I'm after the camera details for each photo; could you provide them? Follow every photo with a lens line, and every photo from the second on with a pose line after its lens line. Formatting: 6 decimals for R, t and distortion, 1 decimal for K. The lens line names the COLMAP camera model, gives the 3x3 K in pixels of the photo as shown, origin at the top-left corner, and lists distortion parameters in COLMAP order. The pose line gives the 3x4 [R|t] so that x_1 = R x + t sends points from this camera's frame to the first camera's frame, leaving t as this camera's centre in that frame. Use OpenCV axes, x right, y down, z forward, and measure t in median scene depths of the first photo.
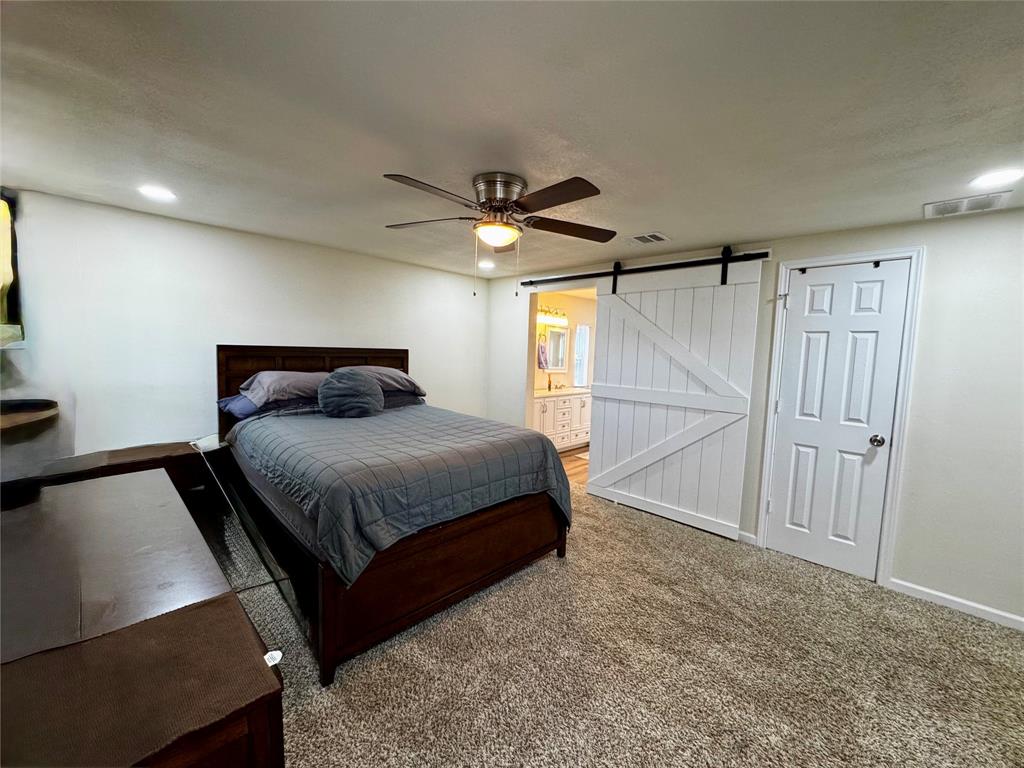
lens RADIAL K [[411.2, 0, 510.2], [0, 411.2, 382.7], [0, 0, 1]] dist [-0.003105, -0.000628]
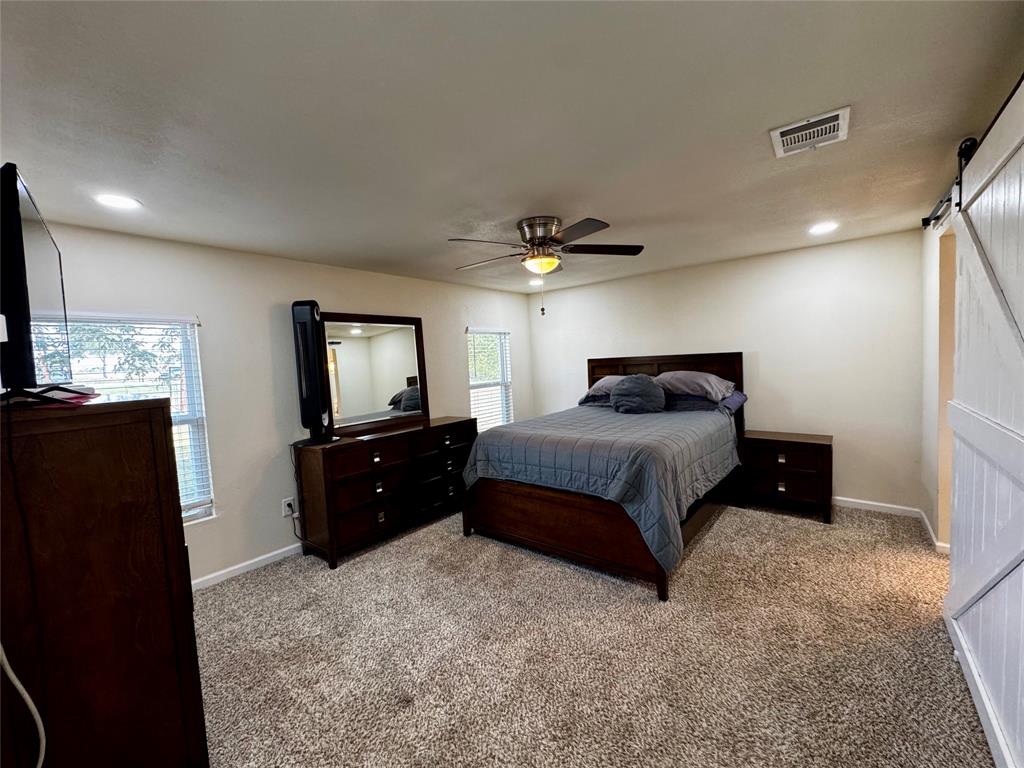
lens RADIAL K [[411.2, 0, 511.0], [0, 411.2, 385.0], [0, 0, 1]] dist [-0.003105, -0.000628]
pose [[0.097505, 0.022344, -0.994984, 0.830877], [-0.031204, 0.999325, 0.019383, -0.013252], [0.994746, 0.029158, 0.098136, 0.553549]]
